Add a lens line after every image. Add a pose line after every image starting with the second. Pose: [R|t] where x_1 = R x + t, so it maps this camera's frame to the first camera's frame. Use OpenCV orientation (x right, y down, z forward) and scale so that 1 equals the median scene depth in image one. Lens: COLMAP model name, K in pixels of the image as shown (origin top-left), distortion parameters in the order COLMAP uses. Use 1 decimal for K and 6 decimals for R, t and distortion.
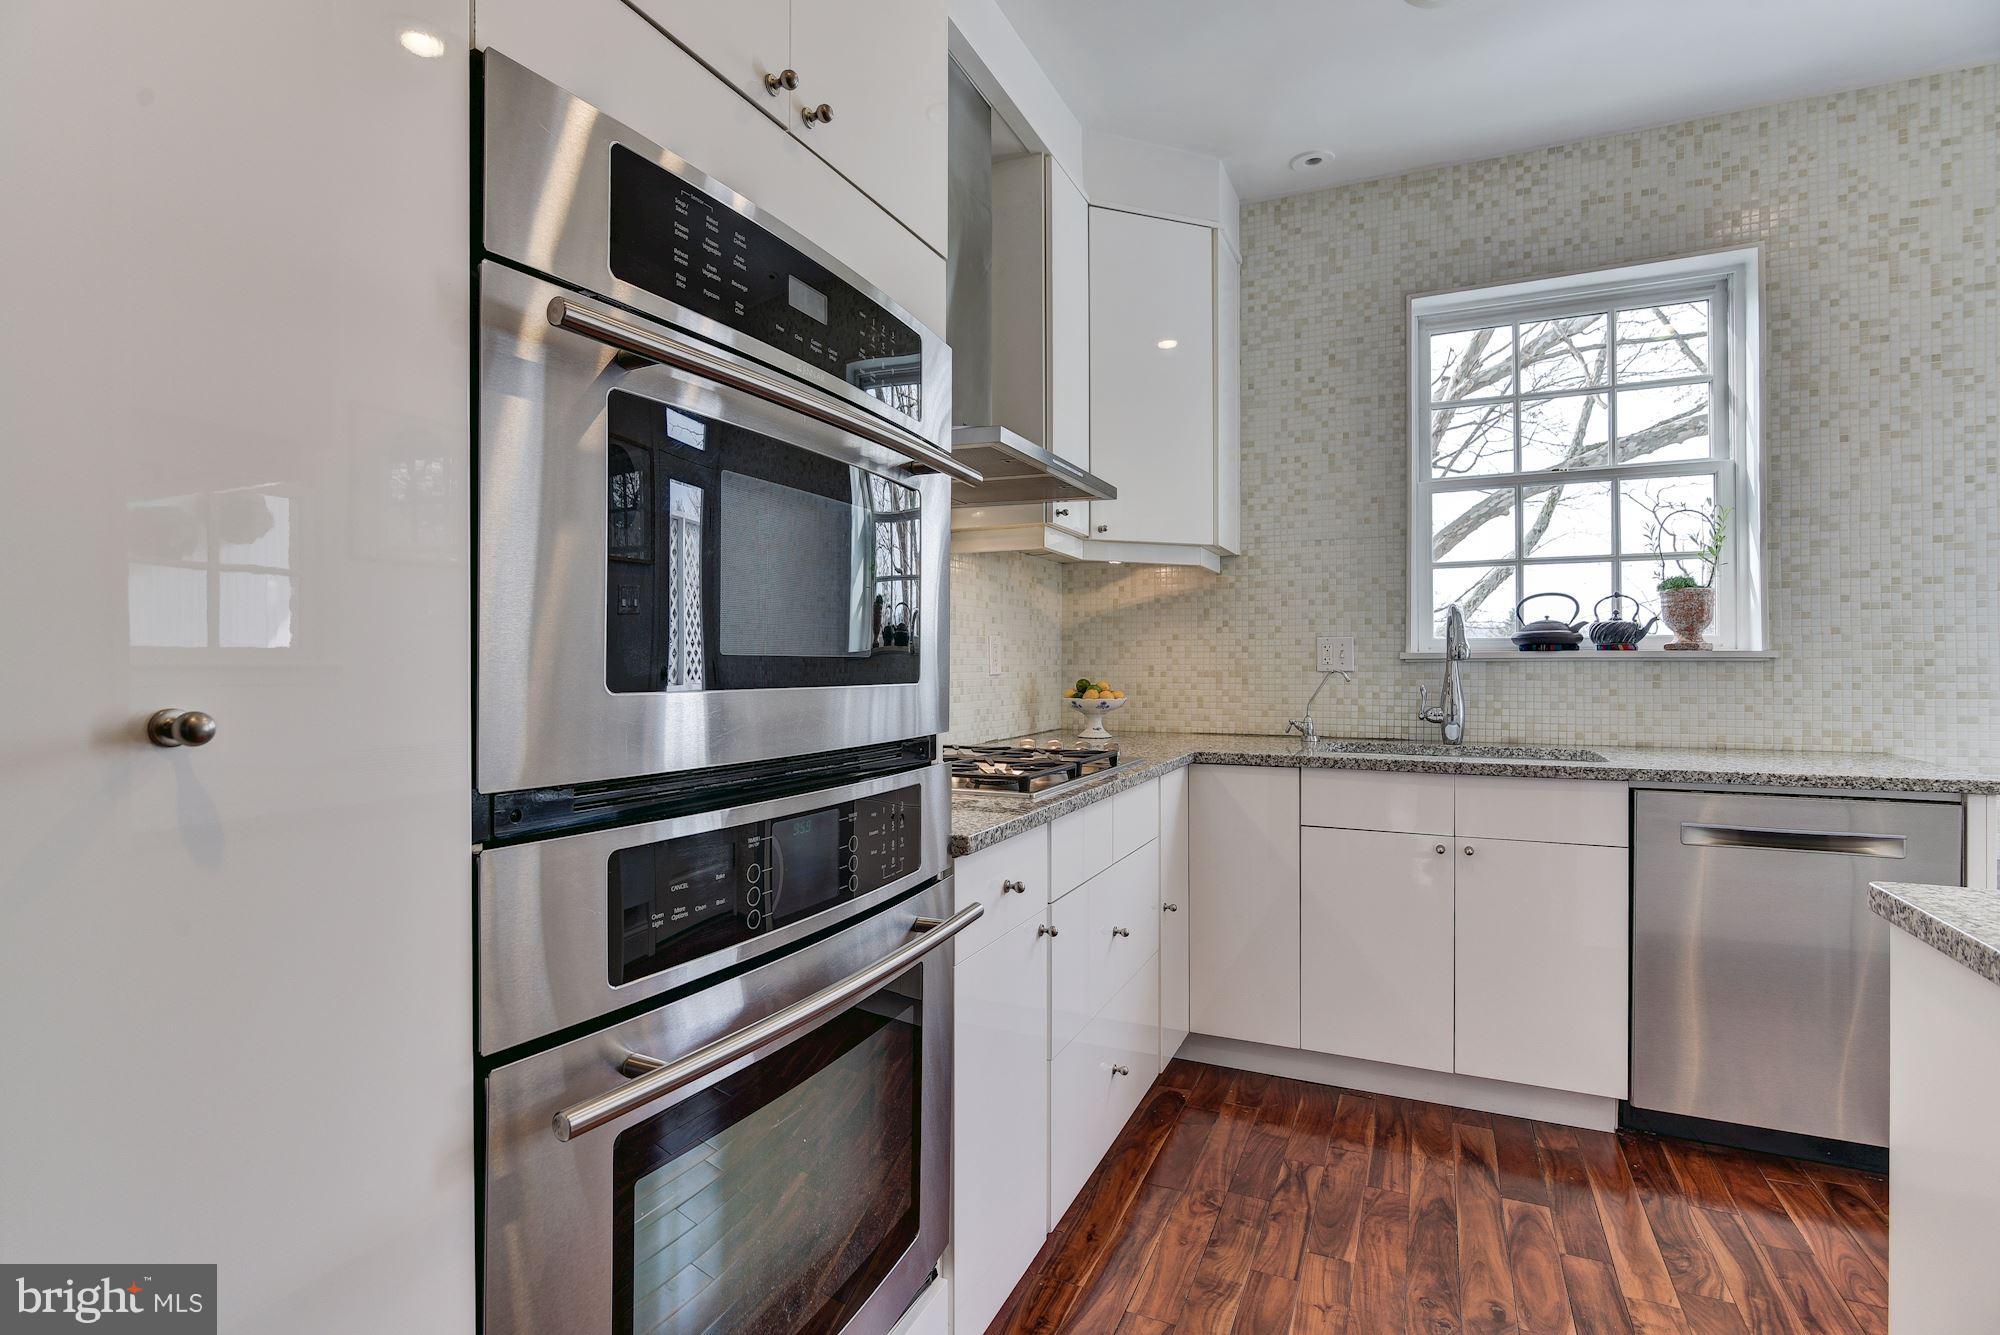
lens RADIAL K [[1006.9, 0, 996.7], [0, 1006.9, 663.4], [0, 0, 1]] dist [-0.003441, -0.000943]
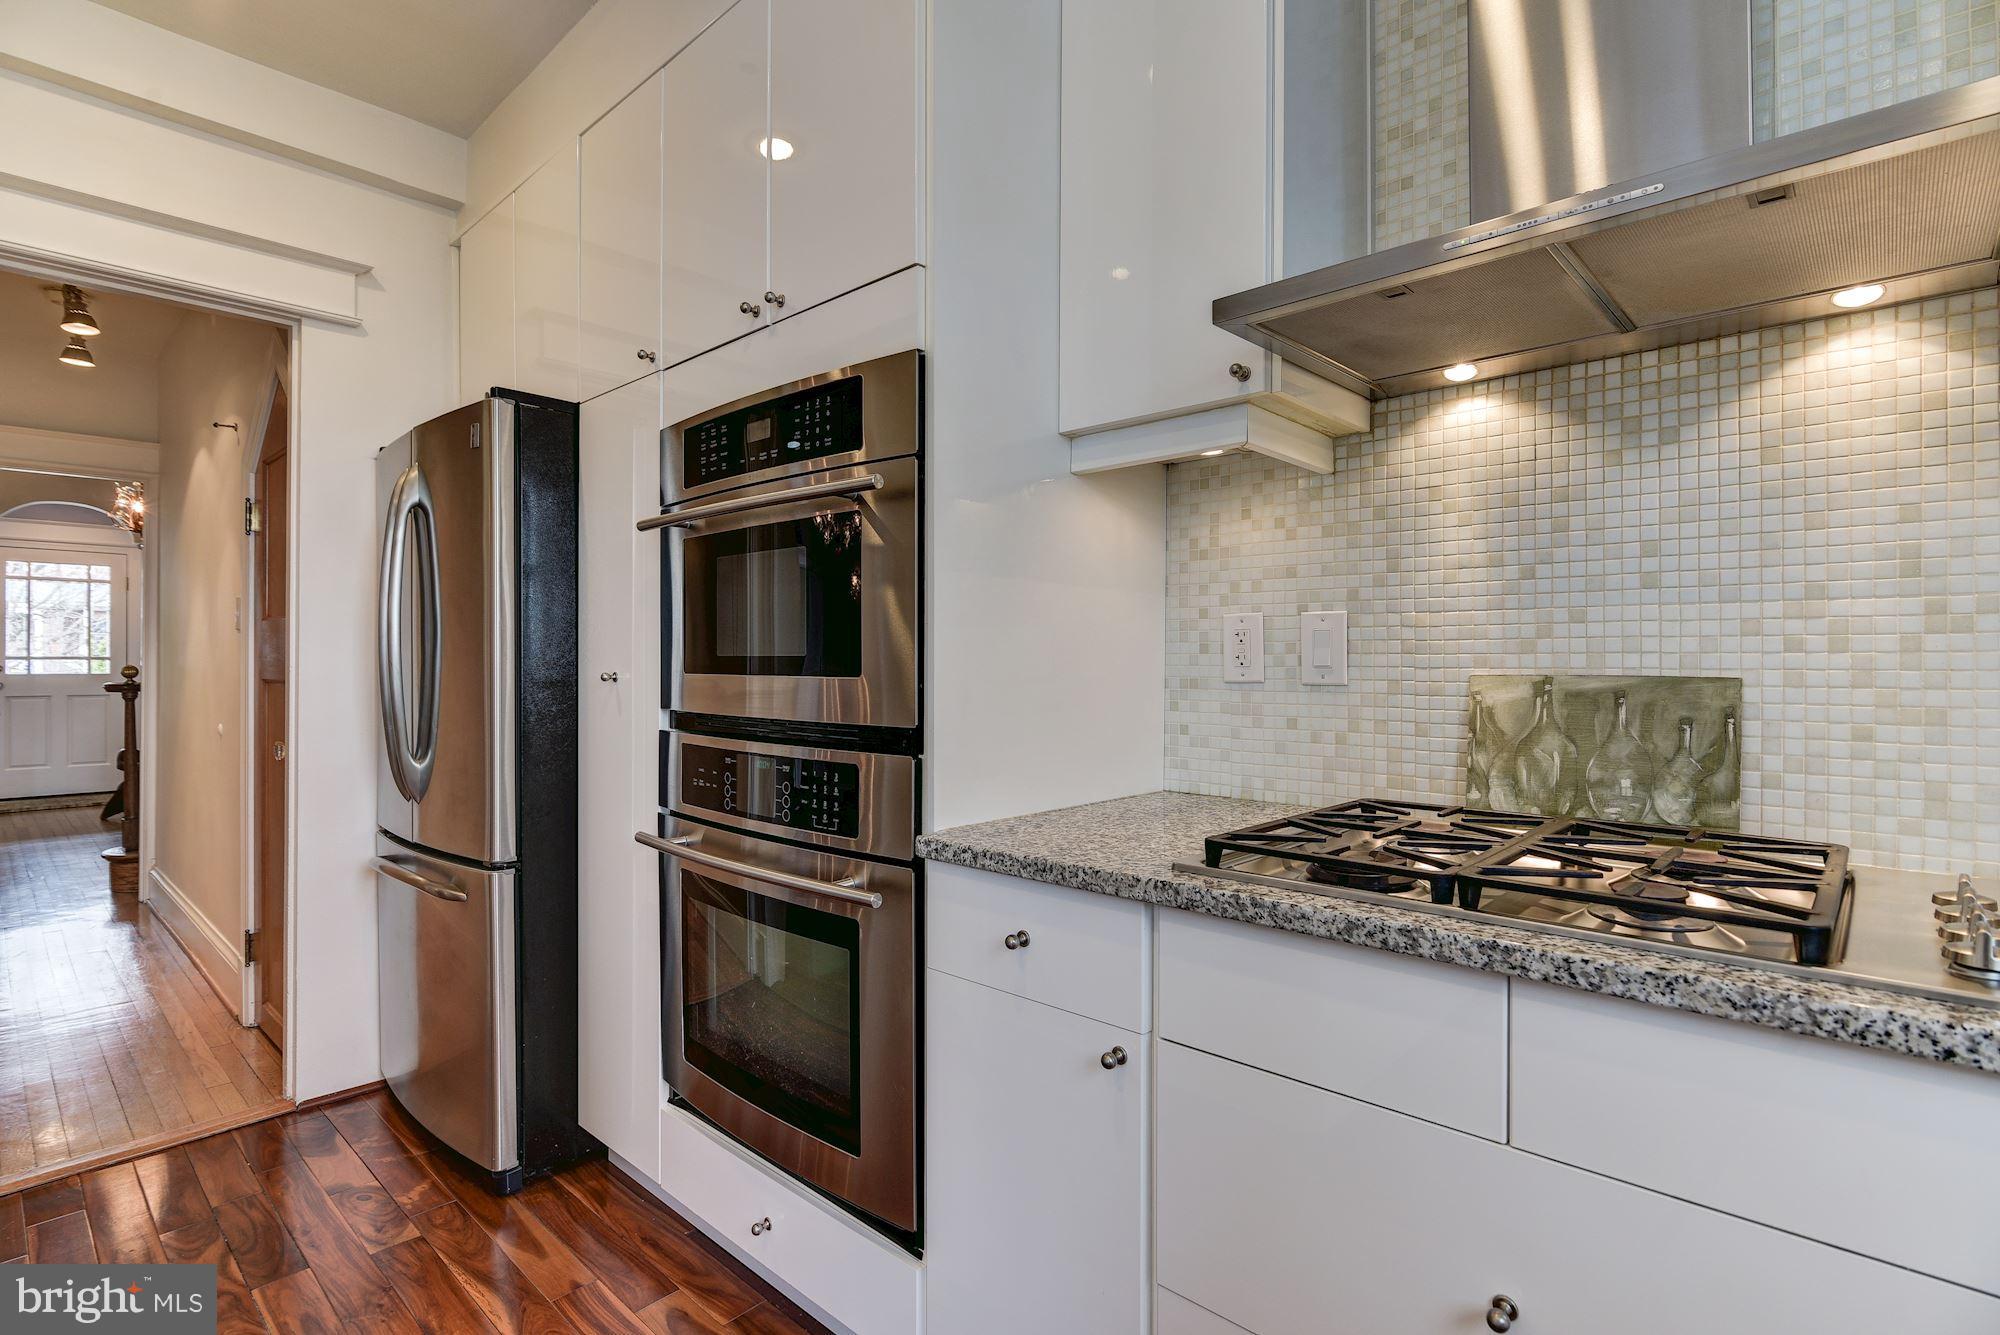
lens RADIAL K [[1006.9, 0, 996.7], [0, 1006.9, 663.4], [0, 0, 1]] dist [-0.003441, -0.000943]
pose [[-0.344661, -0.004242, -0.938718, 1.290788], [-0.008024, 0.999967, -0.001573, 0.005106], [0.938693, 0.006990, -0.344684, 2.099455]]
